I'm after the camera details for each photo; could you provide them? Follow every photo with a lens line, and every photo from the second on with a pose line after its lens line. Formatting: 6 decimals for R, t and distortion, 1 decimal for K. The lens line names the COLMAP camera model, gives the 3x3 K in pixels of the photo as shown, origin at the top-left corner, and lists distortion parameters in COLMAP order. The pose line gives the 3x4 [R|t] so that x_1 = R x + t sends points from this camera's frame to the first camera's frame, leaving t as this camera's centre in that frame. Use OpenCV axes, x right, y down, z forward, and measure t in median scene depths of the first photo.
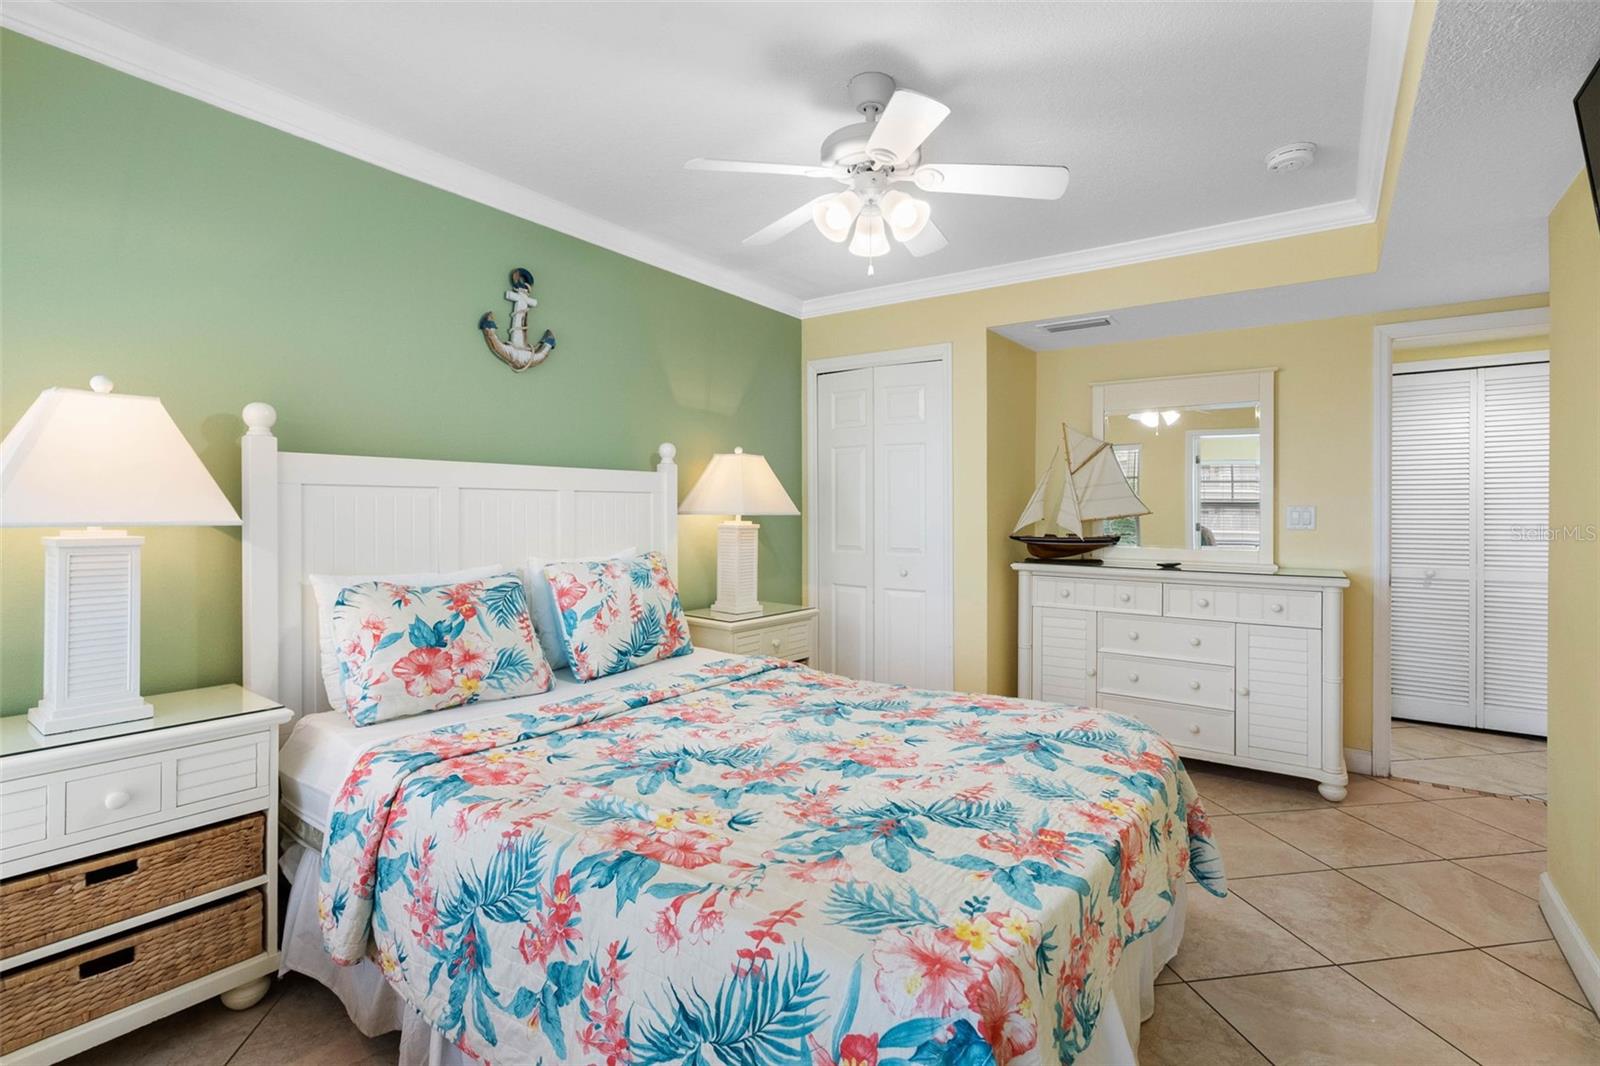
lens RADIAL K [[746.6, 0, 805.1], [0, 746.6, 509.0], [0, 0, 1]] dist [-0.002355, 0.000337]
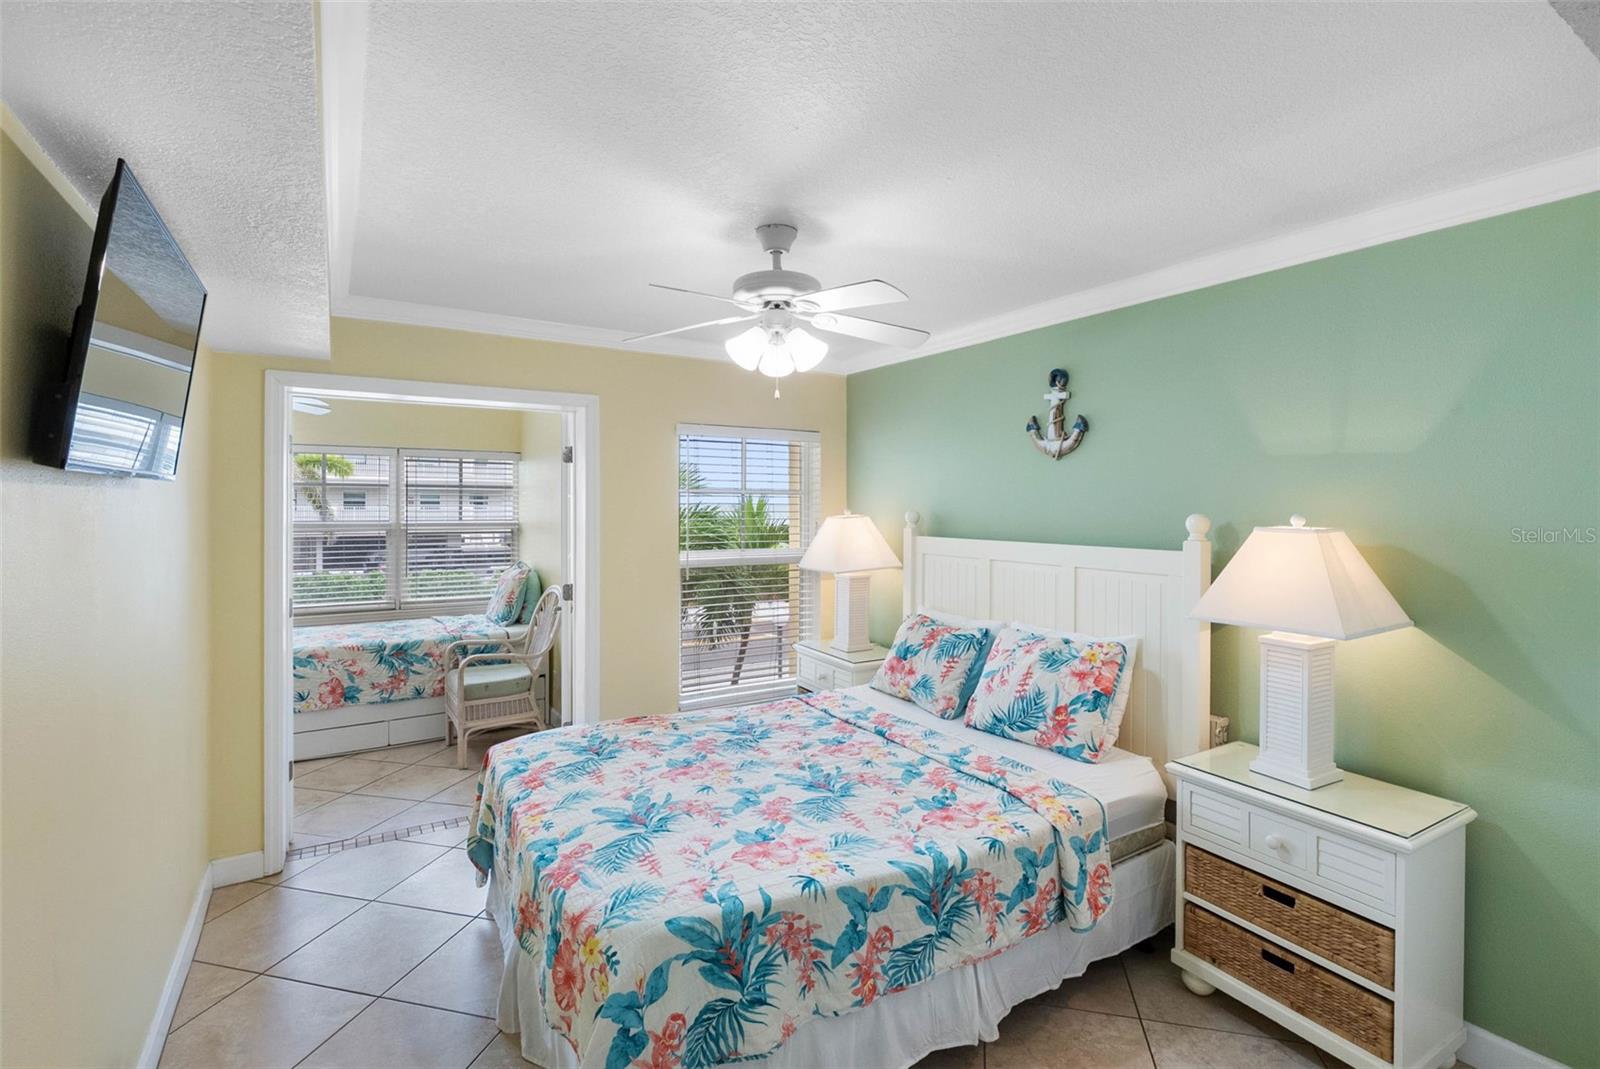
lens RADIAL K [[746.6, 0, 805.1], [0, 746.6, 510.5], [0, 0, 1]] dist [-0.002355, 0.000337]
pose [[-0.395498, 0.001847, -0.918465, 0.886494], [-0.007111, 0.999962, 0.005073, -0.118594], [0.918439, 0.008538, -0.395469, 1.186314]]
